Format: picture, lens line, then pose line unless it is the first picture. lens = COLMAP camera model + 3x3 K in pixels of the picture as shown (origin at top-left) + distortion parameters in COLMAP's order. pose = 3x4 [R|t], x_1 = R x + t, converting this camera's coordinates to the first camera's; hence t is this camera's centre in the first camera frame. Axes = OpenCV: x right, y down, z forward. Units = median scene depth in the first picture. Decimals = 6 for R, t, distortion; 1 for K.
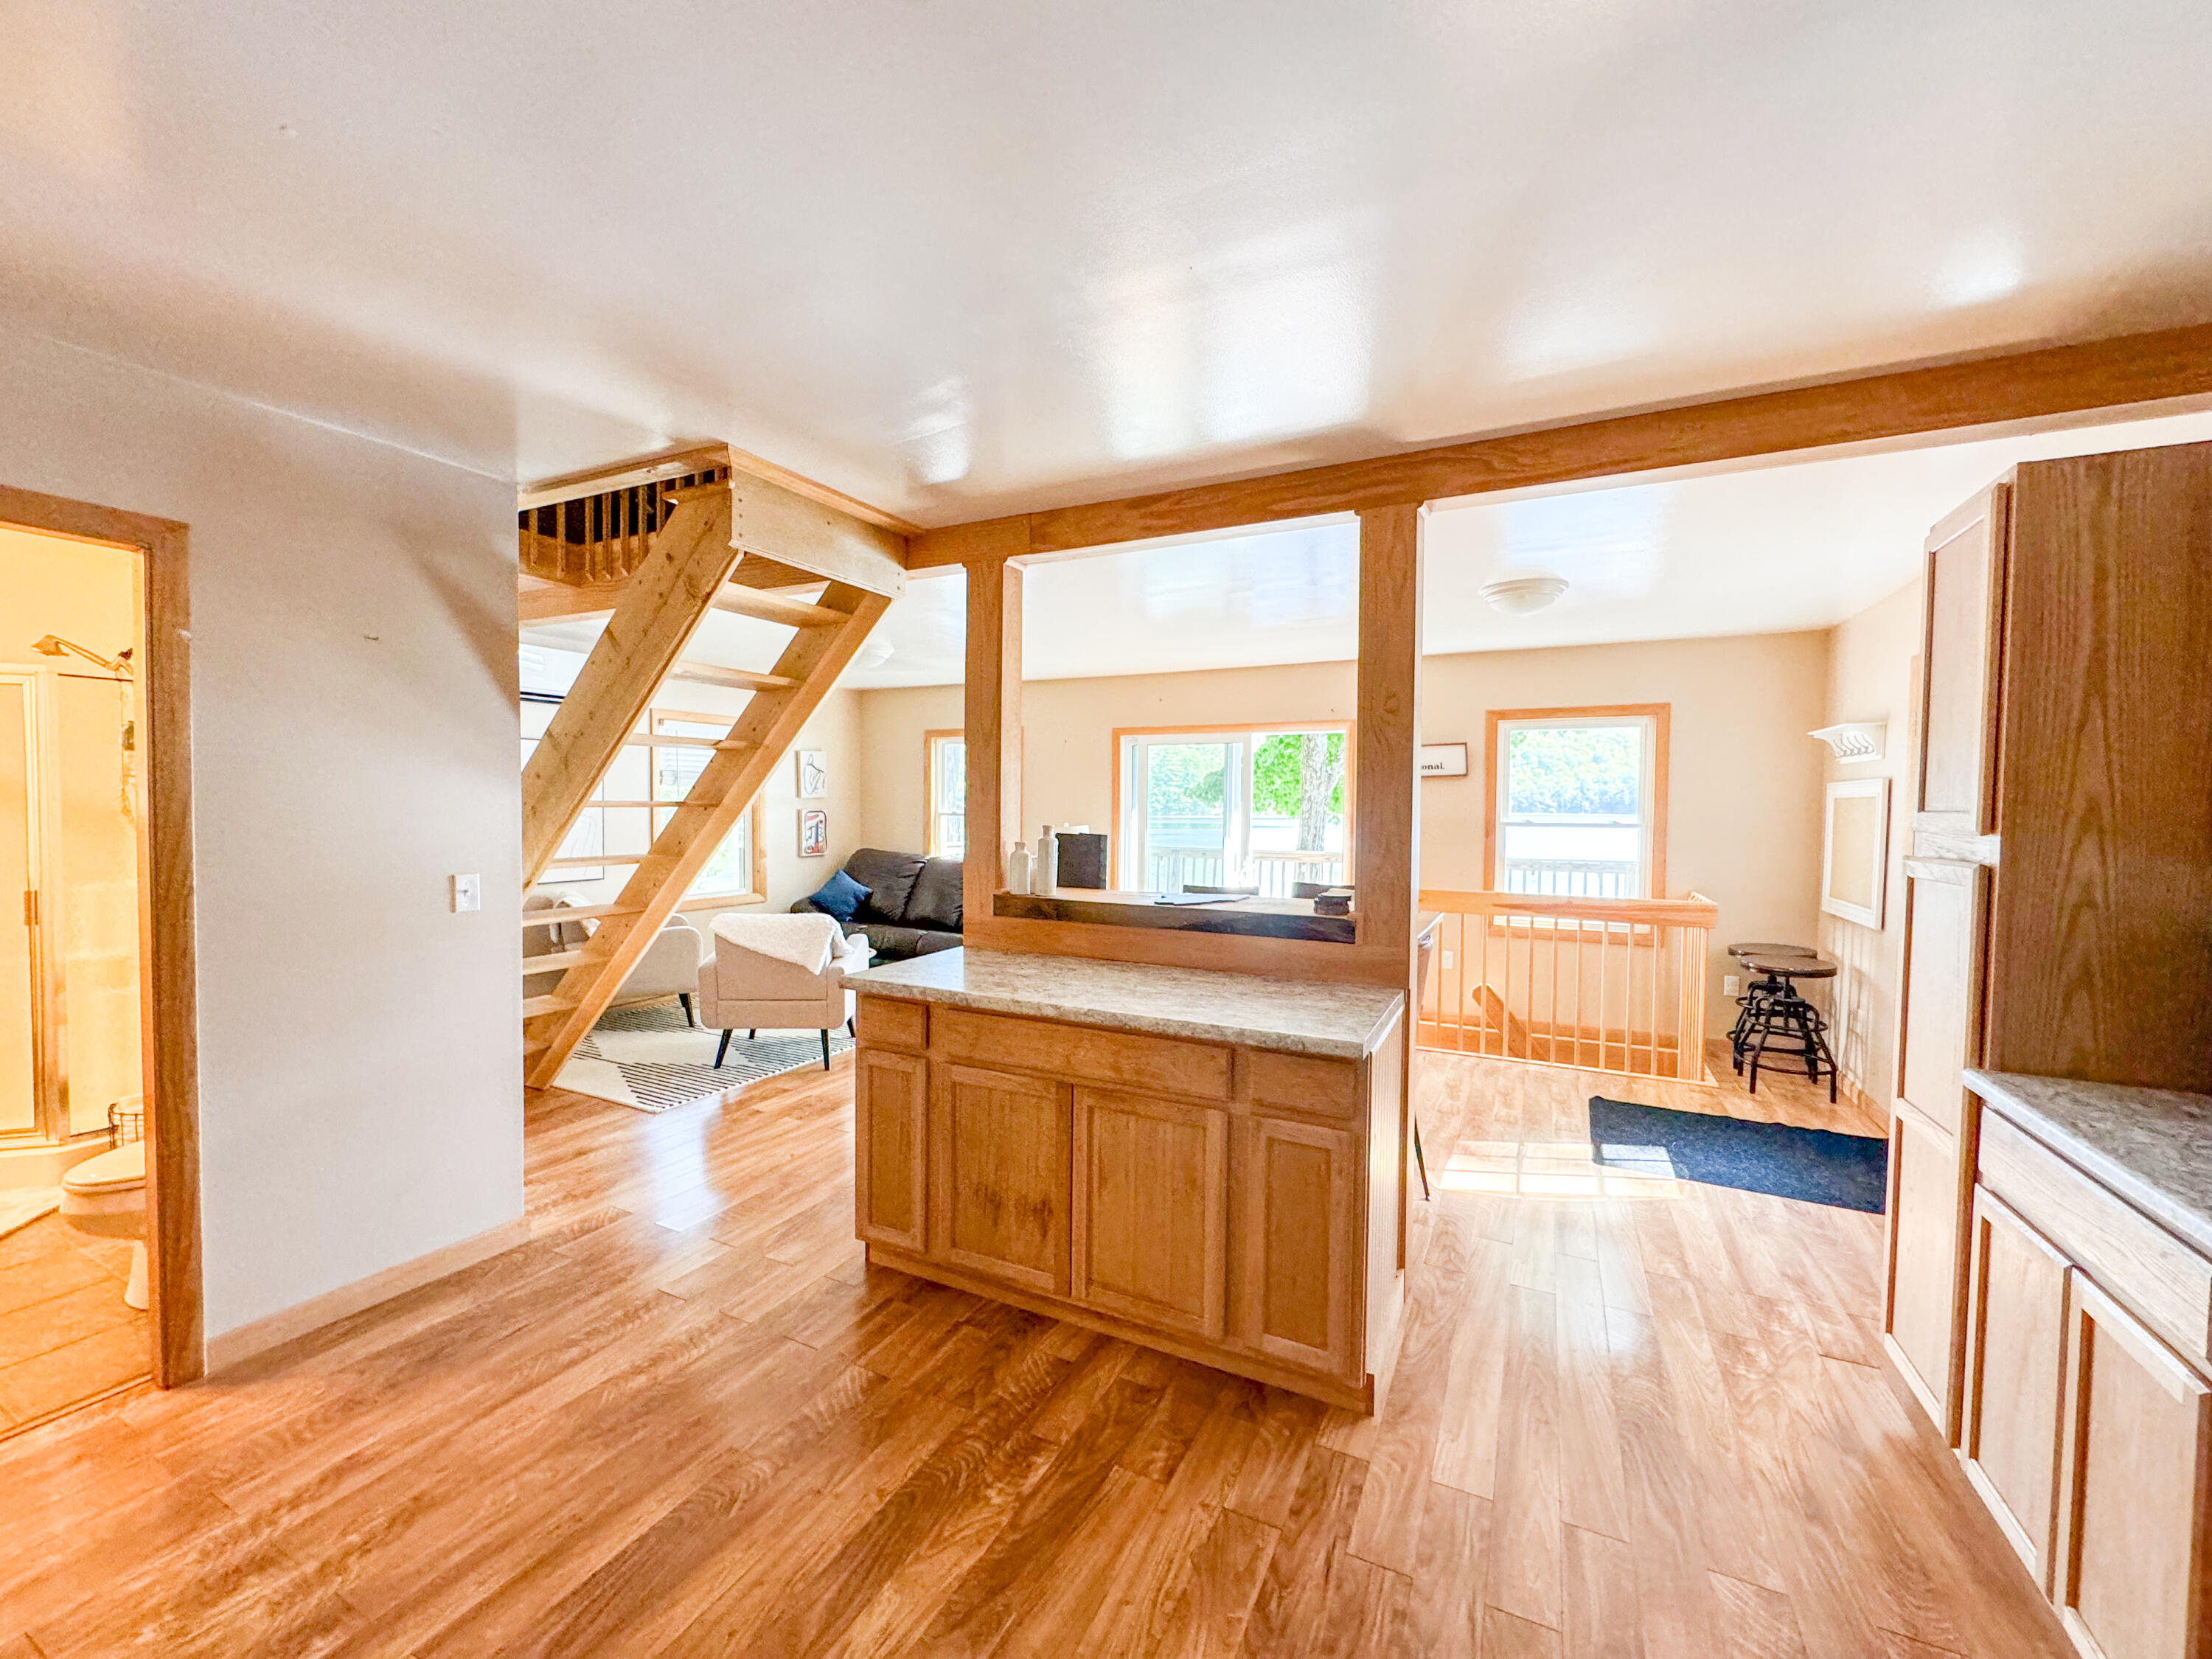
lens RADIAL K [[882.6, 0, 1106.0], [0, 882.6, 829.5], [0, 0, 1]] dist [-0.001097, 0.000358]
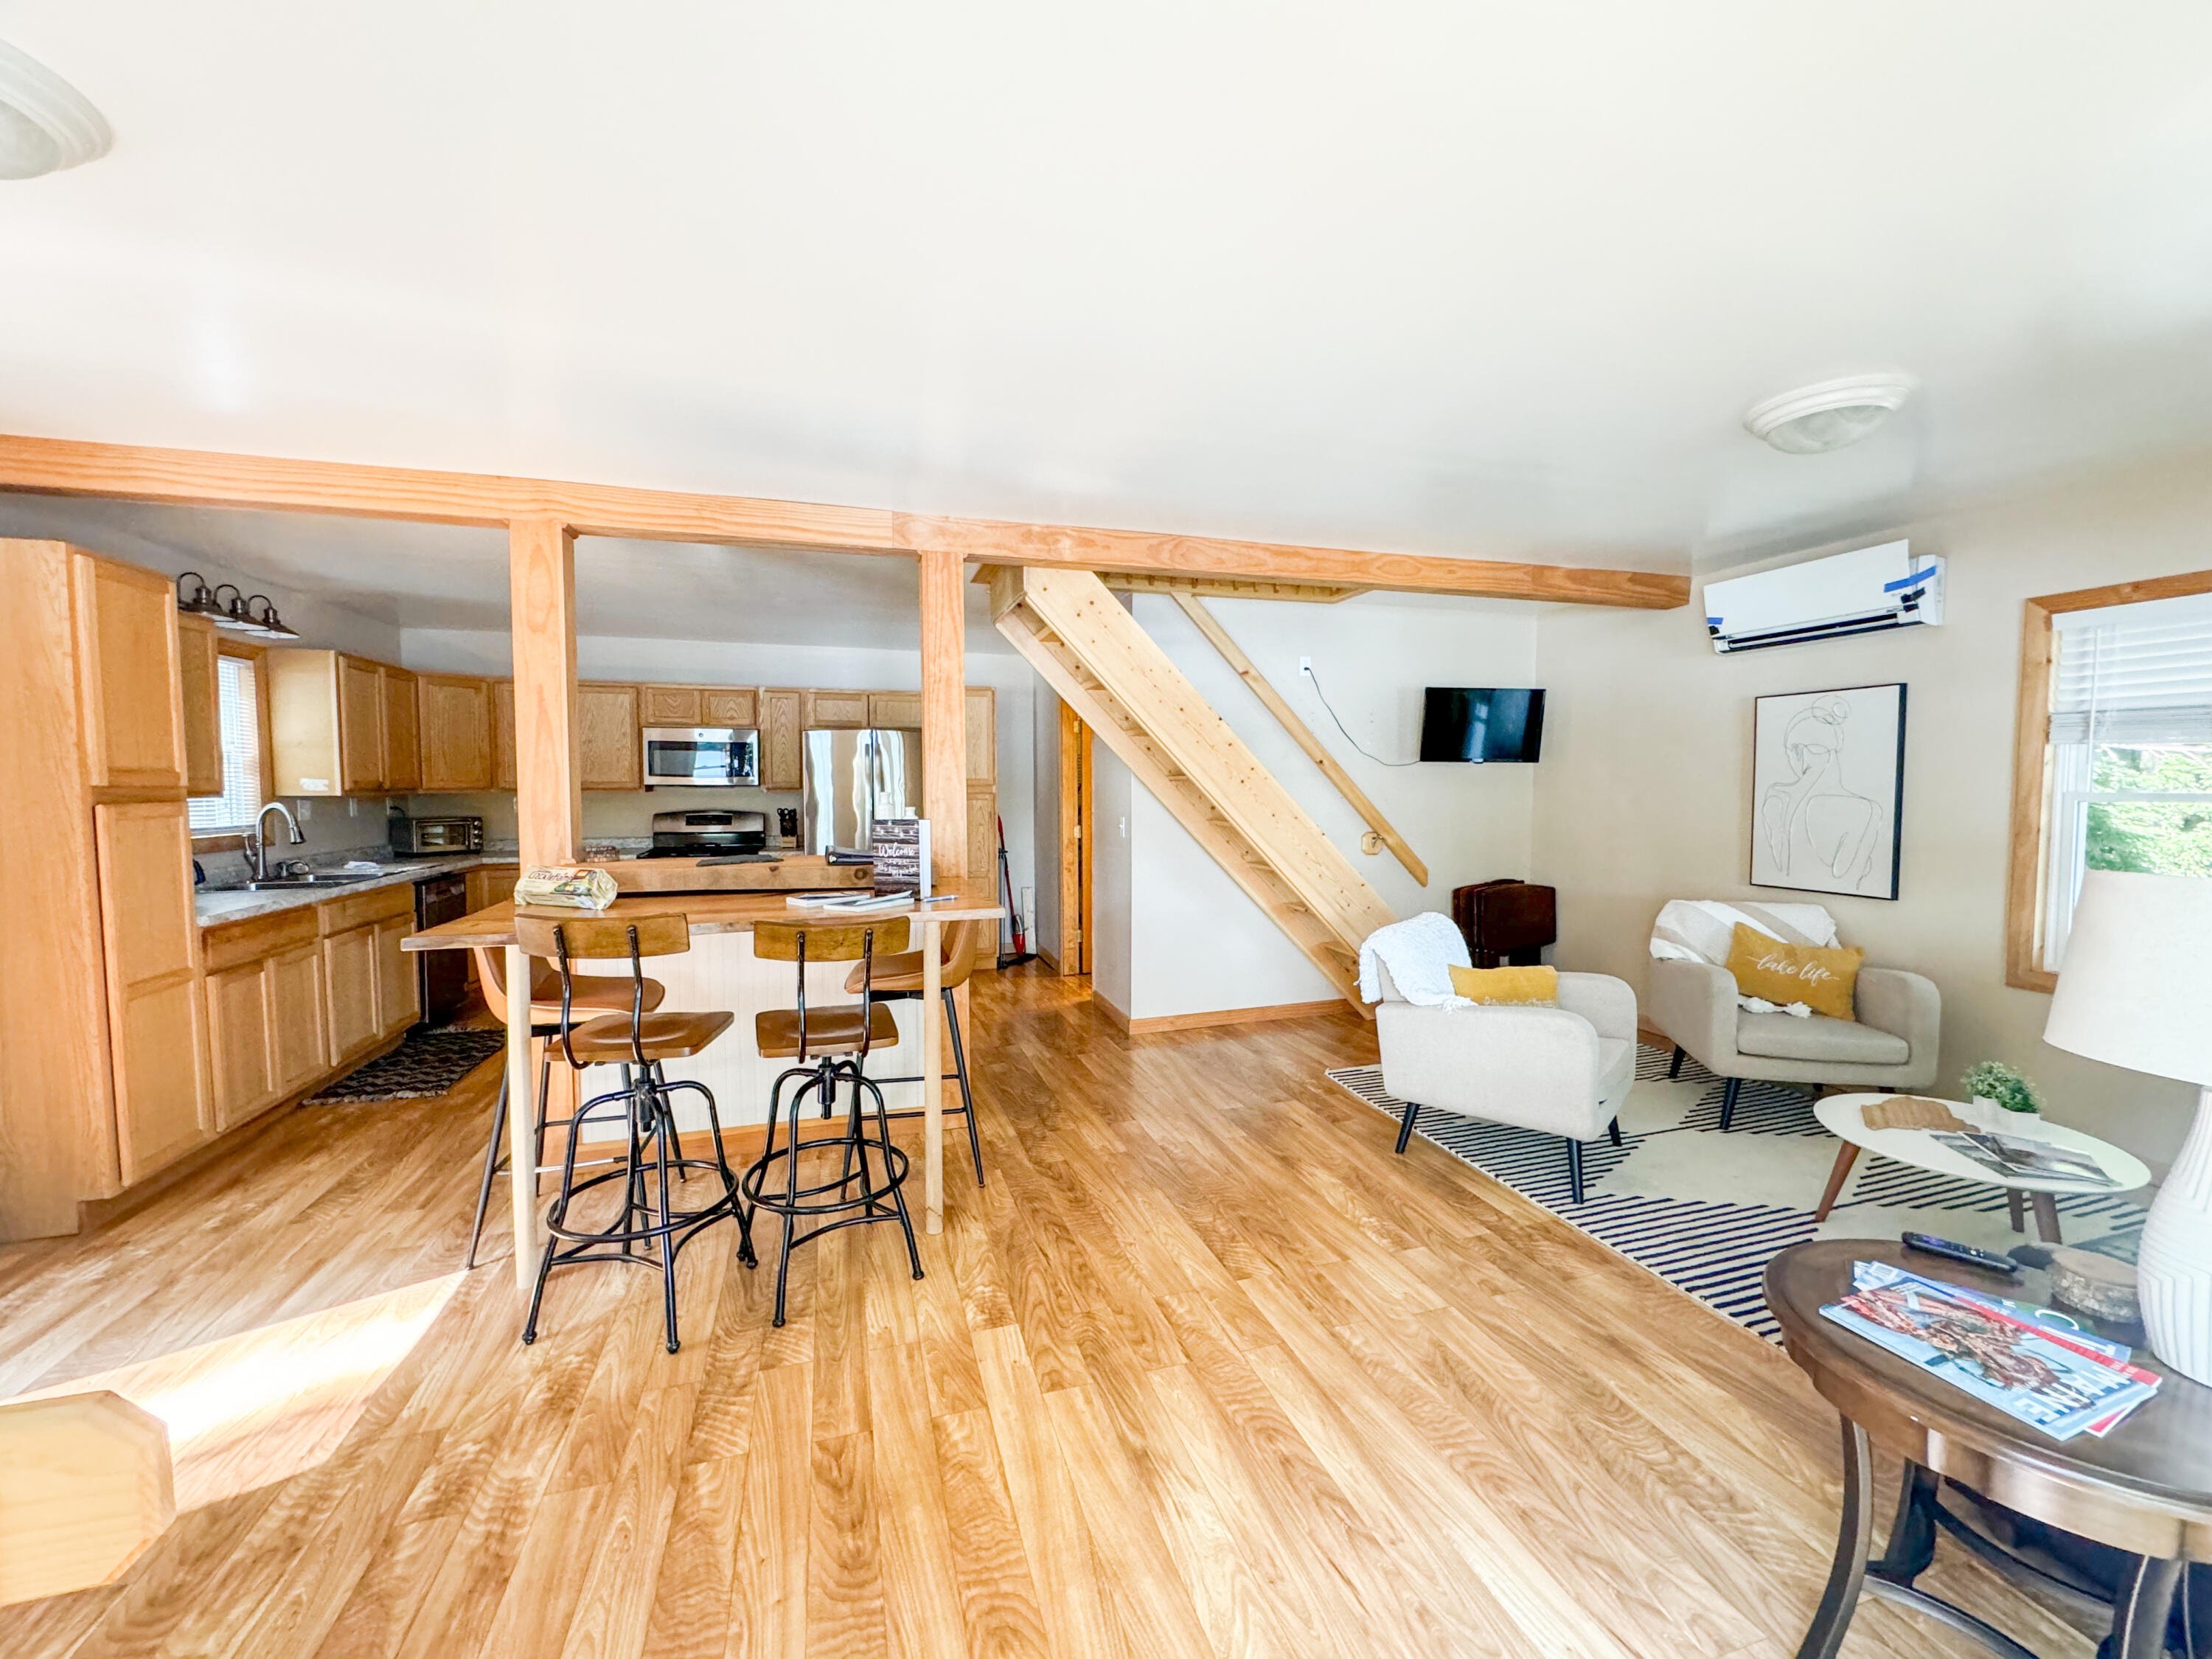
lens RADIAL K [[882.6, 0, 1106.0], [0, 882.6, 829.5], [0, 0, 1]] dist [-0.001097, 0.000358]
pose [[-0.723554, 0.026458, -0.689761, 0.221579], [-0.027001, 0.997415, 0.066583, -0.016856], [0.689740, 0.066801, -0.720969, 0.876896]]
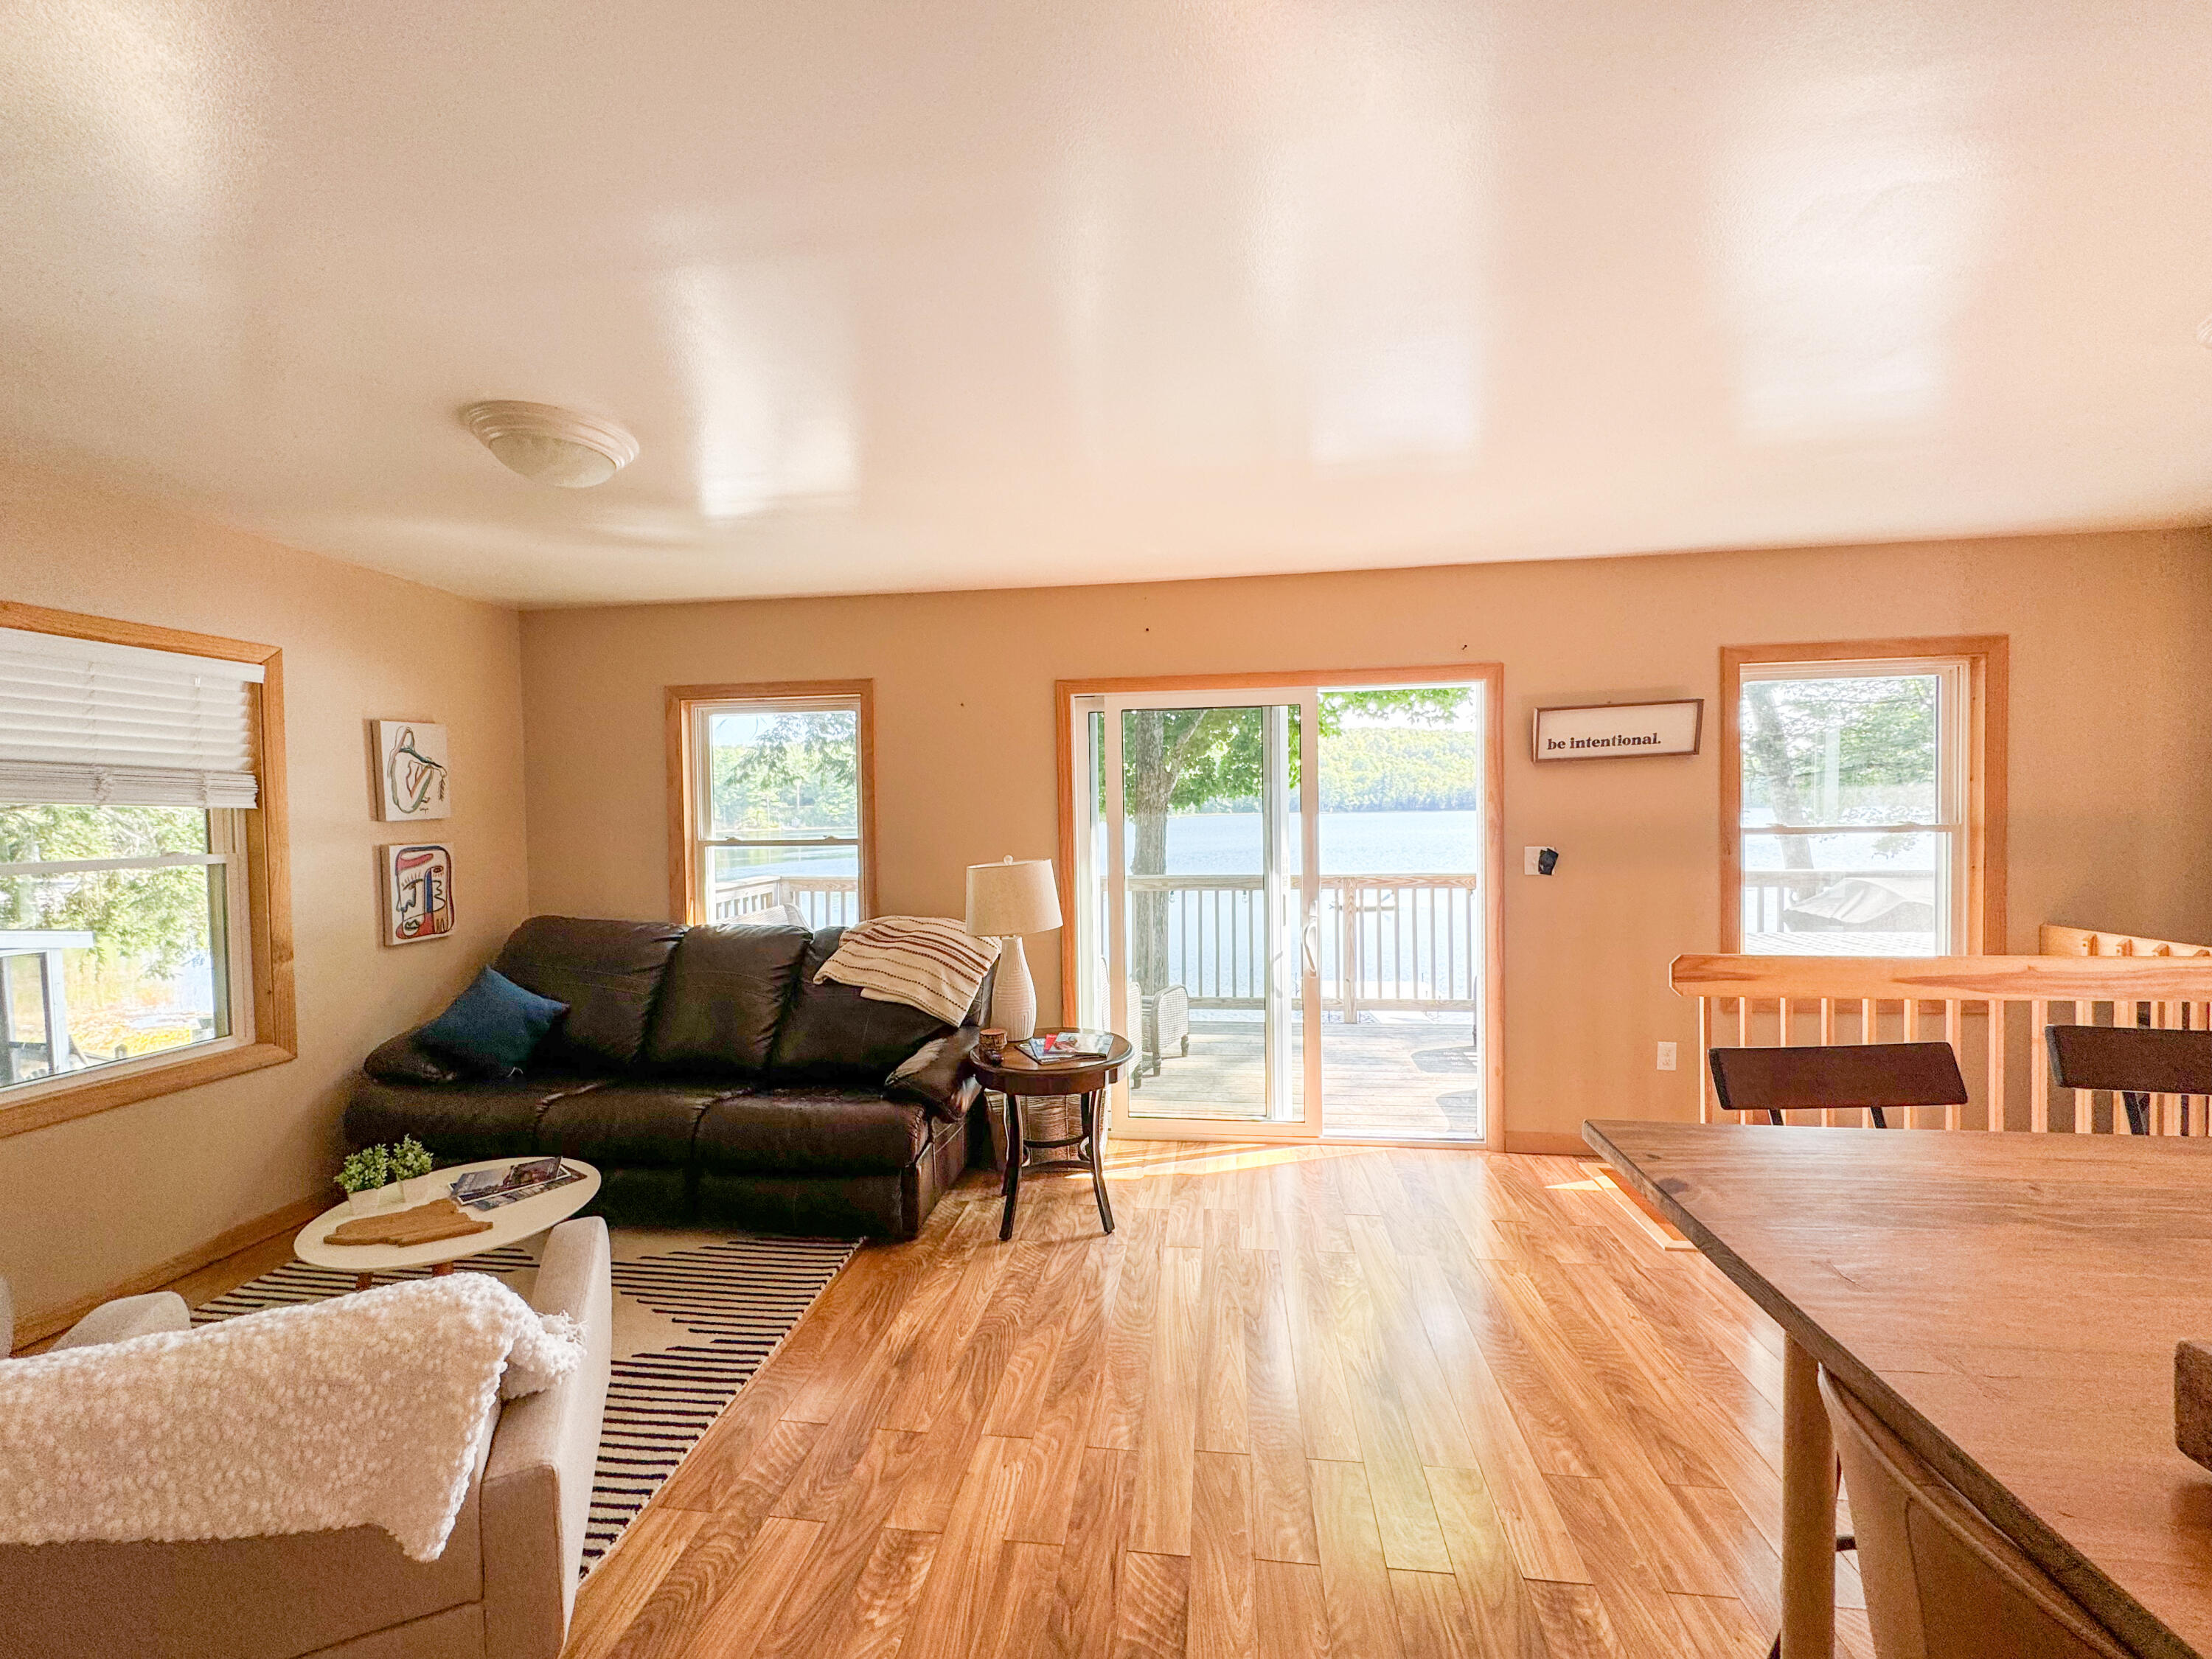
lens RADIAL K [[882.6, 0, 1106.0], [0, 882.6, 829.5], [0, 0, 1]] dist [-0.001097, 0.000358]
pose [[0.944688, -0.033666, 0.326237, -0.142885], [0.036805, 0.999317, -0.003453, -0.016482], [-0.325897, 0.015269, 0.945282, 0.451324]]
